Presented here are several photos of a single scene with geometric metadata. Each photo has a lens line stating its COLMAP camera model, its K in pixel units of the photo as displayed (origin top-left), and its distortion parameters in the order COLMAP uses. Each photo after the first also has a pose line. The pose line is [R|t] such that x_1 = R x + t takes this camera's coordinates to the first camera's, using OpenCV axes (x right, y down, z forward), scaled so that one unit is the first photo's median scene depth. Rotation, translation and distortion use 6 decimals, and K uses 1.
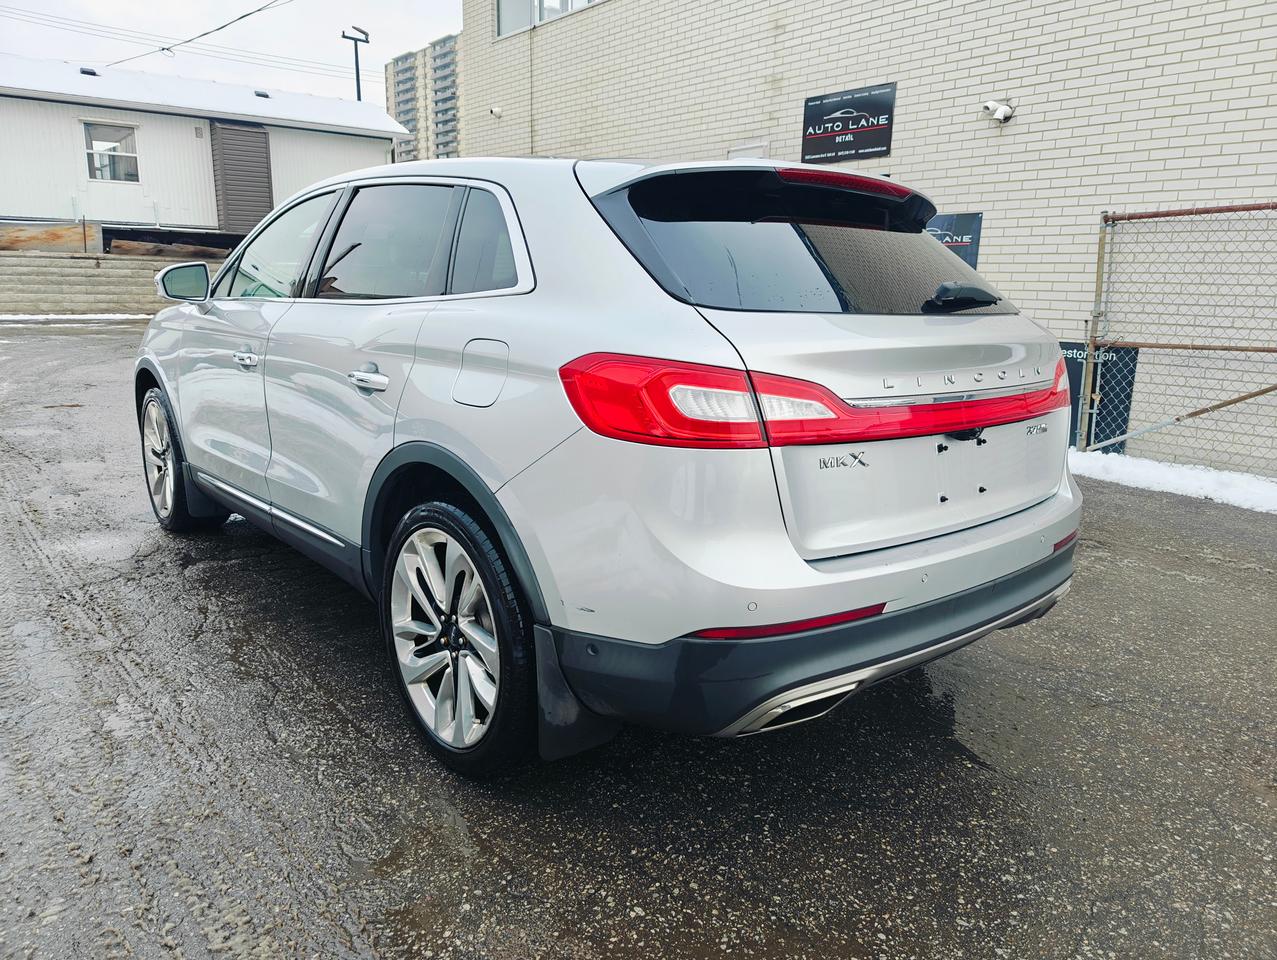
lens RADIAL K [[897.6, 0, 643.3], [0, 897.6, 475.5], [0, 0, 1]] dist [0.068798, -0.057622]
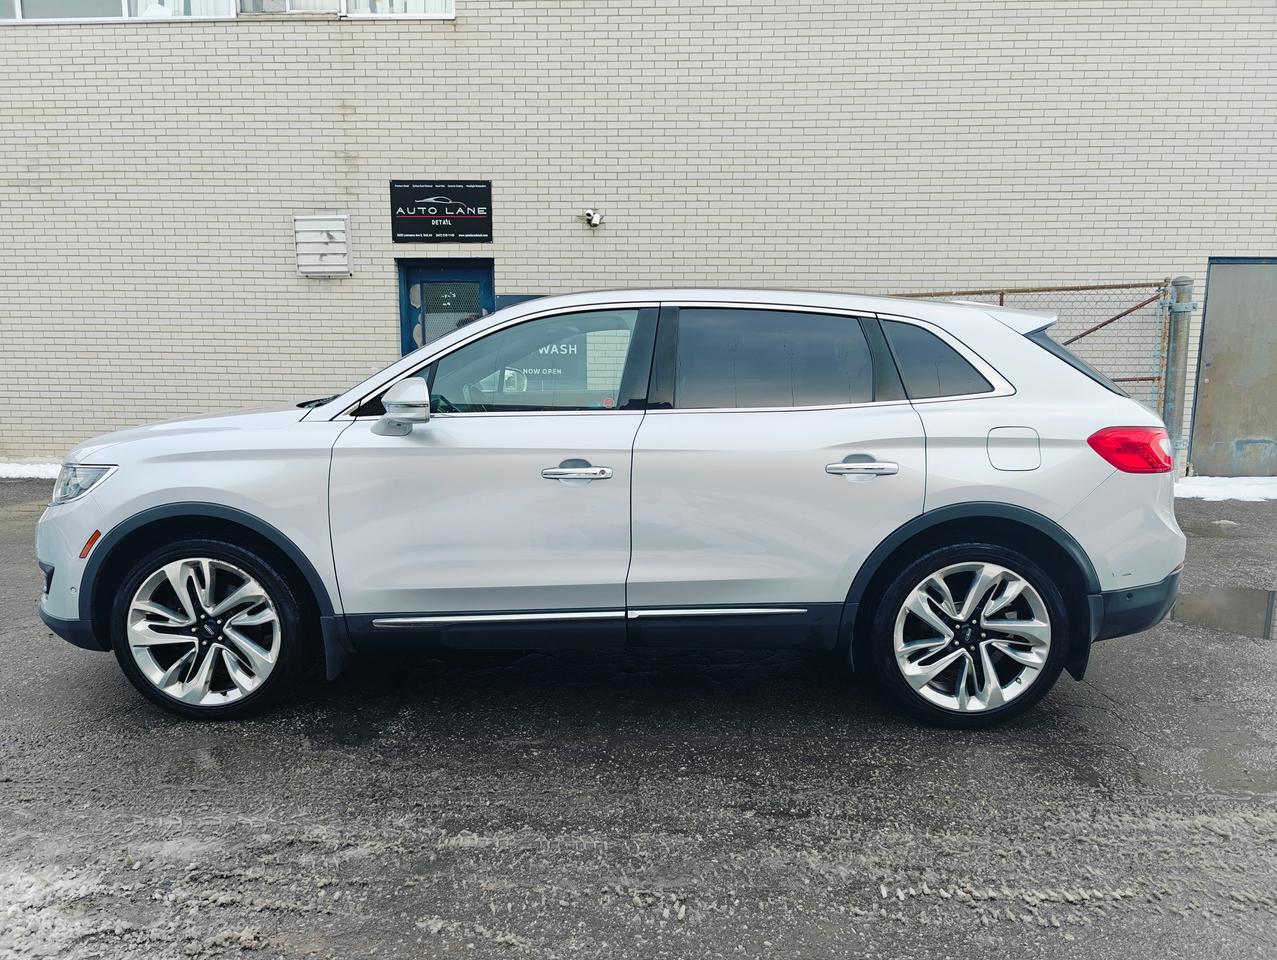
lens RADIAL K [[897.6, 0, 643.3], [0, 897.6, 475.5], [0, 0, 1]] dist [0.068798, -0.057622]
pose [[0.659358, -0.139089, 0.738852, -0.493077], [0.172700, 0.984480, 0.031210, -0.064304], [-0.731726, 0.107022, 0.673145, 0.121263]]
